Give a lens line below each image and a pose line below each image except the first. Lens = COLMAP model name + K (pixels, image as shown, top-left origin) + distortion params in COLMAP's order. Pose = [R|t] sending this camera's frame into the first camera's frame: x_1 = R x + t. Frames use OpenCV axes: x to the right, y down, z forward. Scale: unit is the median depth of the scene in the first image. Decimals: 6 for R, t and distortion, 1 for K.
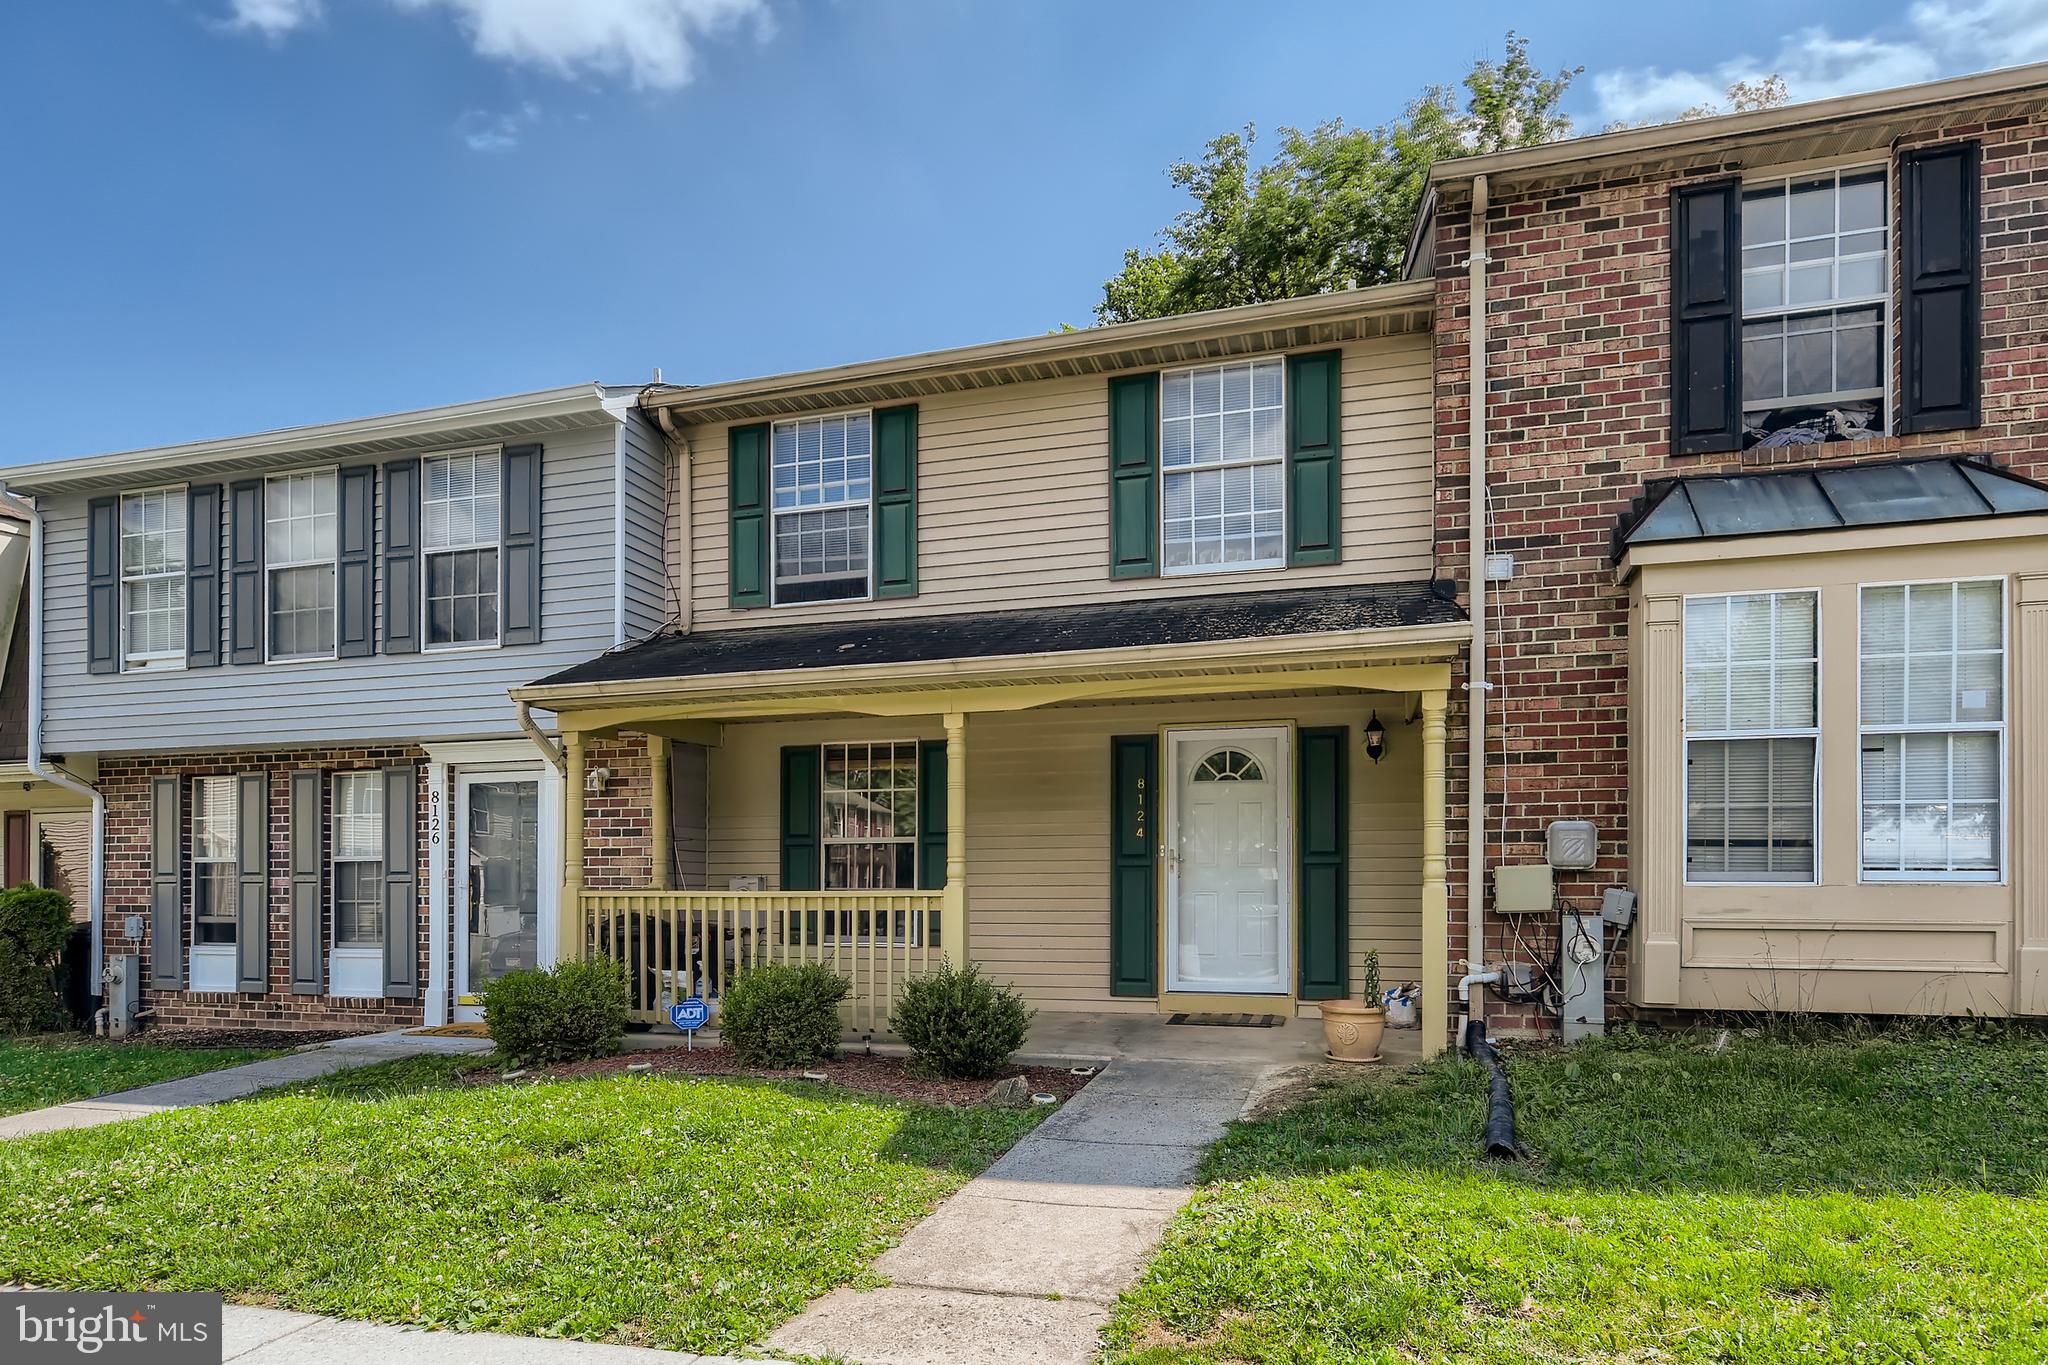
lens RADIAL K [[1333.2, 0, 1024.0], [0, 1333.2, 682.5], [0, 0, 1]] dist [-0.002999, 0.000491]
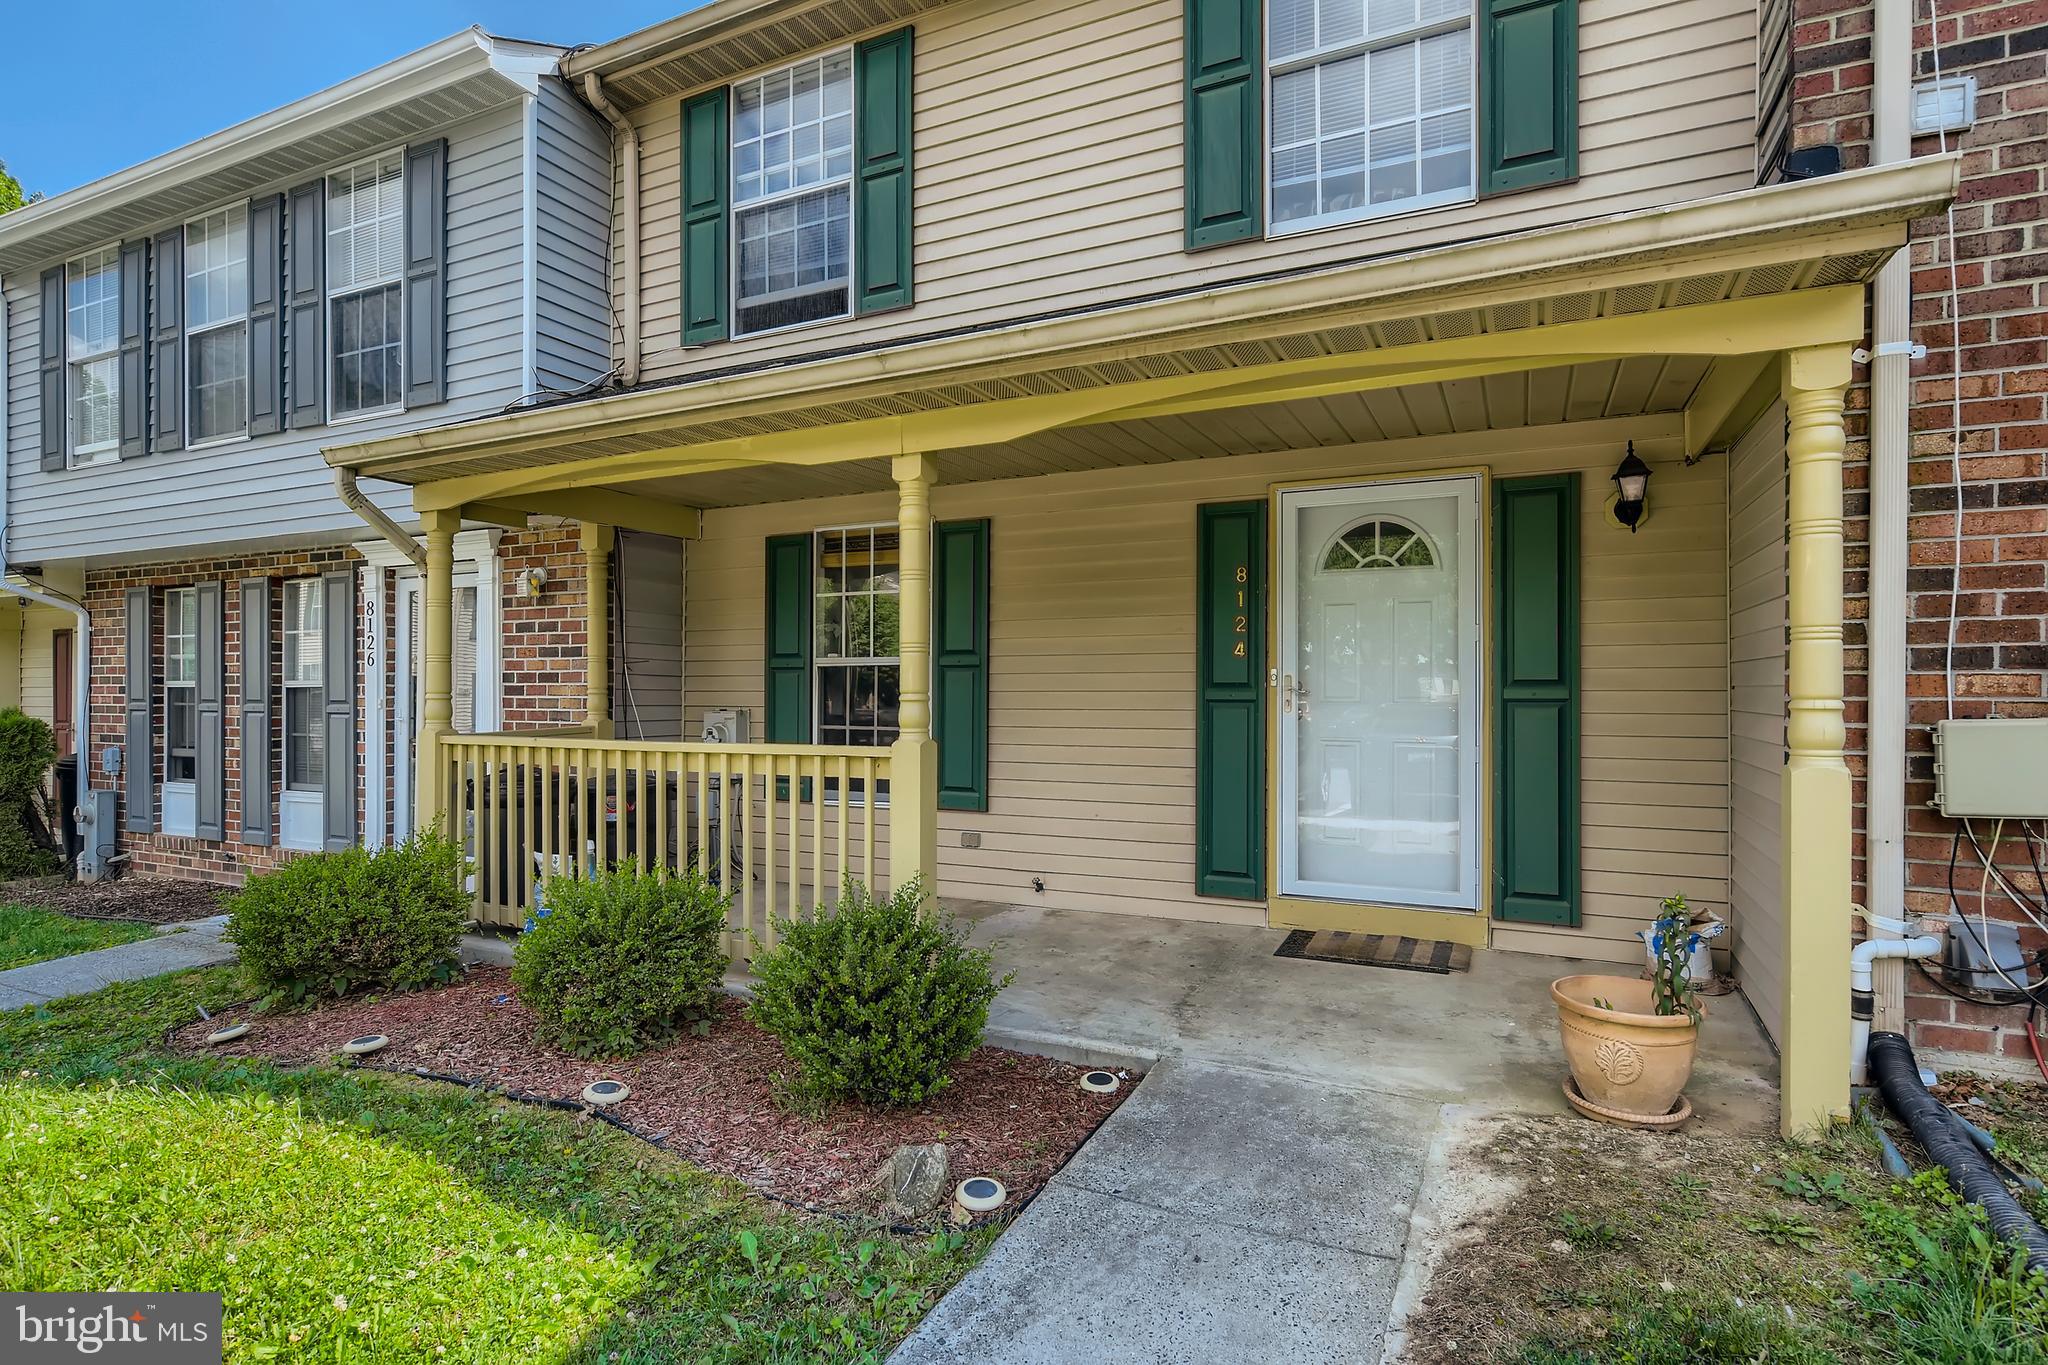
lens RADIAL K [[1089.1, 0, 1091.4], [0, 1089.1, 594.8], [0, 0, 1]] dist [0.000591, 0.000394]
pose [[0.992884, -0.010267, -0.118639, 0.079180], [0.018125, 0.997698, 0.065353, 0.049948], [0.117695, -0.067038, 0.990784, 0.468316]]
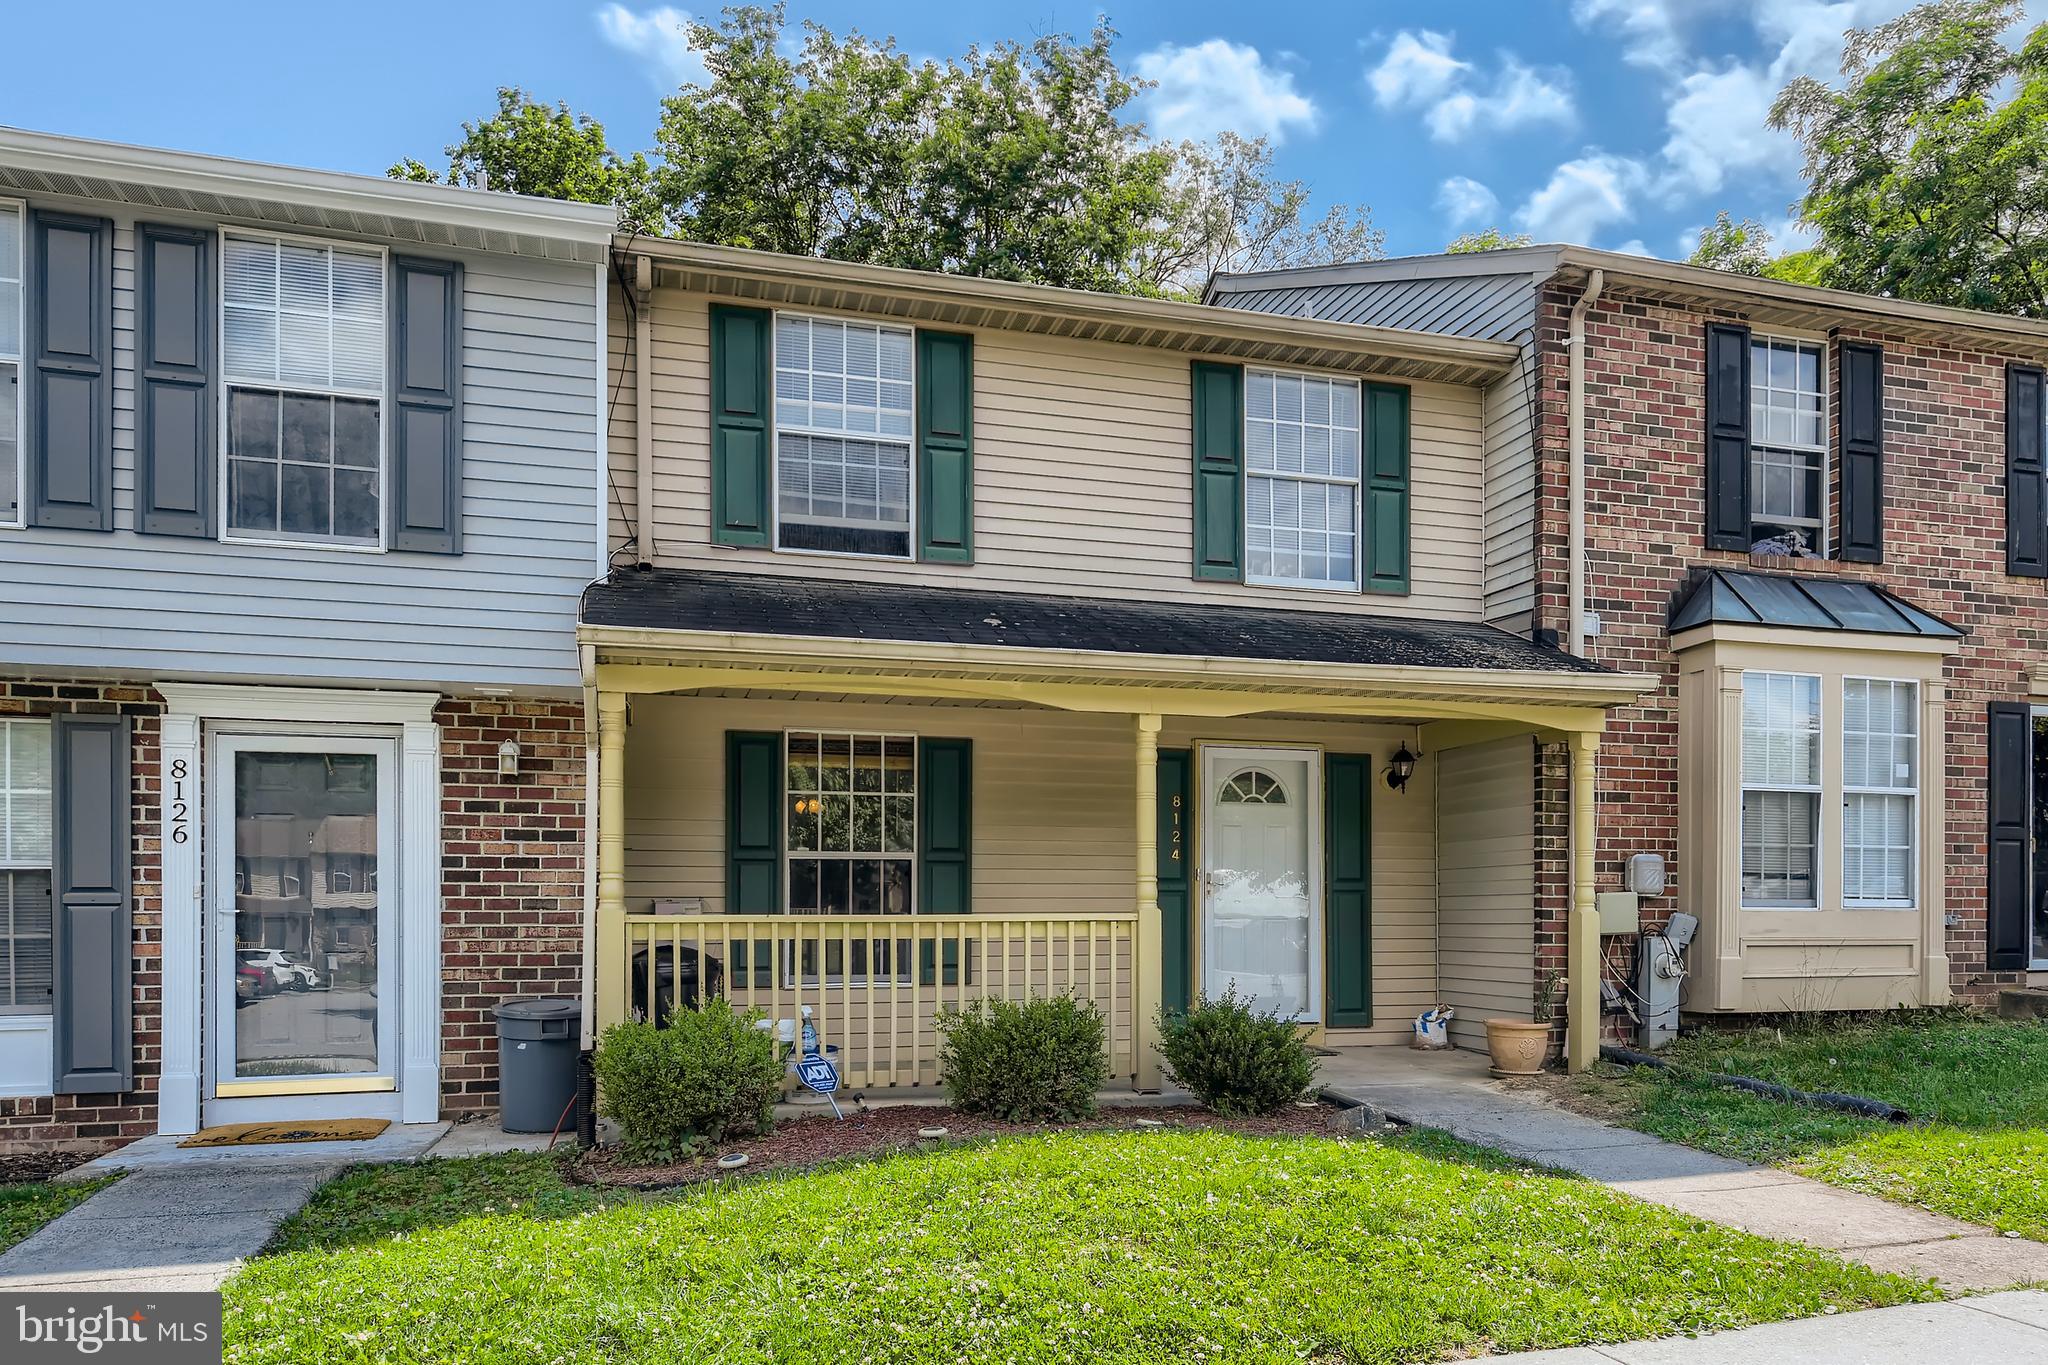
lens RADIAL K [[1613.4, 0, 1024.0], [0, 1613.4, 682.5], [0, 0, 1]] dist [0.005864, 0.003344]
pose [[0.789856, 0.091360, 0.606450, -0.691554], [-0.089683, 0.995418, -0.033151, 0.040965], [-0.606700, -0.028204, 0.794431, 0.182313]]
